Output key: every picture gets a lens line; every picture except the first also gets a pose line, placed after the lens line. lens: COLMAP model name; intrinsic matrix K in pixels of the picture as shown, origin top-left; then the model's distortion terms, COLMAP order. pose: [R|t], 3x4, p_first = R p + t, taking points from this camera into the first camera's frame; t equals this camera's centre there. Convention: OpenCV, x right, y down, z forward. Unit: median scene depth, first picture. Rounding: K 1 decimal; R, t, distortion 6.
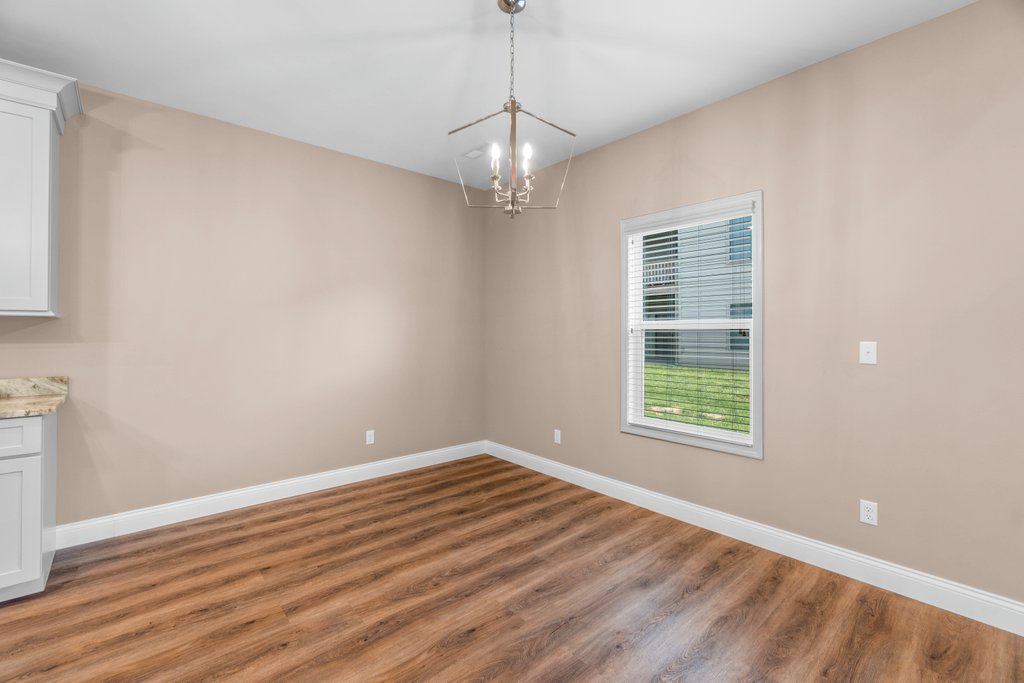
lens RADIAL K [[445.5, 0, 508.5], [0, 445.5, 335.0], [0, 0, 1]] dist [-0.002007, 0.000394]
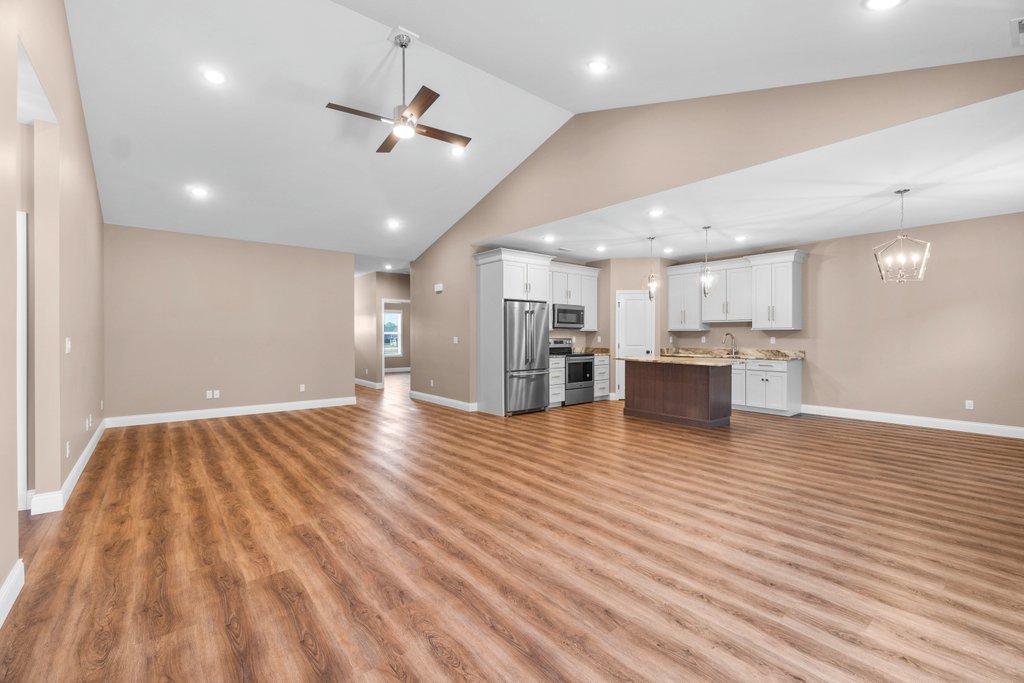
lens RADIAL K [[445.5, 0, 507.6], [0, 445.5, 336.2], [0, 0, 1]] dist [-0.002007, 0.000394]
pose [[-0.030599, -0.010377, -0.999478, 2.175171], [0.001927, 0.999944, -0.010441, 0.032991], [0.999530, -0.002245, -0.030577, -0.900500]]
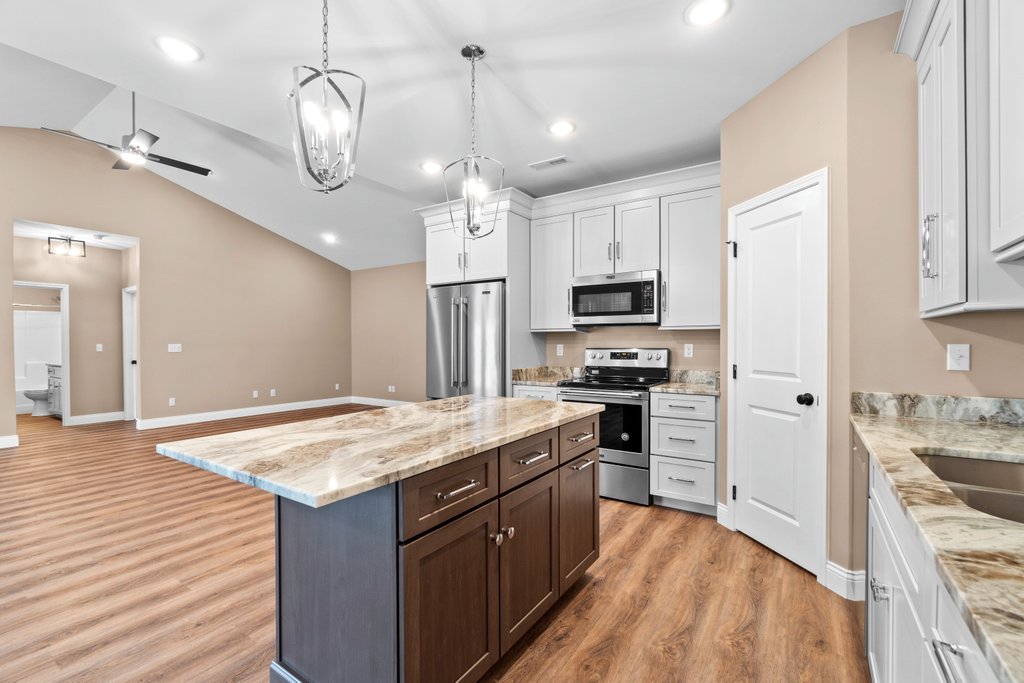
lens RADIAL K [[445.5, 0, 503.7], [0, 445.5, 347.7], [0, 0, 1]] dist [-0.002007, 0.000394]
pose [[-0.963428, -0.009547, -0.267797, -0.782494], [-0.010844, 0.999936, 0.003365, 0.012320], [0.267748, 0.006146, -0.963469, 1.060640]]
